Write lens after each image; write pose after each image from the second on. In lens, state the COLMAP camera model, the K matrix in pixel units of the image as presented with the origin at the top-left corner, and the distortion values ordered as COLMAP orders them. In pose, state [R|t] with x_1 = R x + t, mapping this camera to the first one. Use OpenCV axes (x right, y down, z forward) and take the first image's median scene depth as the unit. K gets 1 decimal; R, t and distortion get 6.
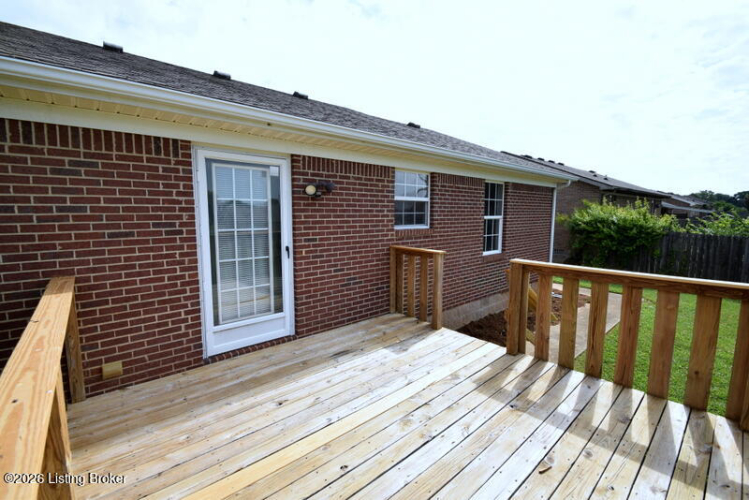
lens RADIAL K [[333.8, 0, 376.5], [0, 333.8, 253.2], [0, 0, 1]] dist [-0.000778, -0.000418]
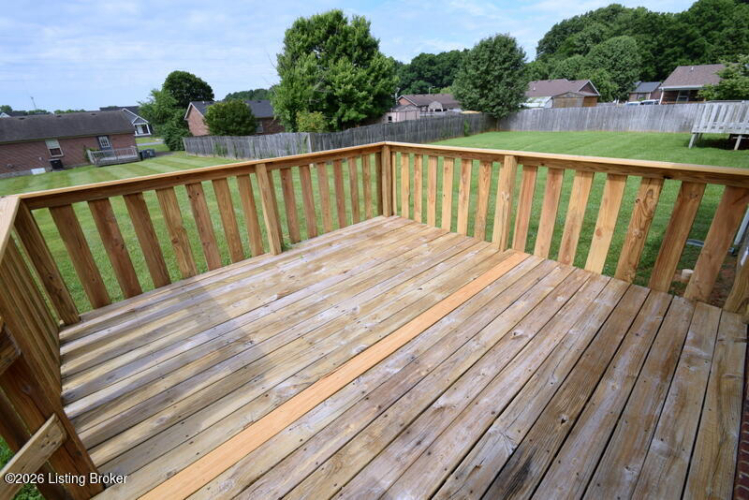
lens RADIAL K [[333.8, 0, 376.5], [0, 333.8, 253.2], [0, 0, 1]] dist [-0.000778, -0.000418]
pose [[-0.999289, 0.037481, 0.004164, 0.055038], [0.034362, 0.859485, 0.510005, -0.174421], [0.015536, 0.509785, -0.860161, 1.515196]]
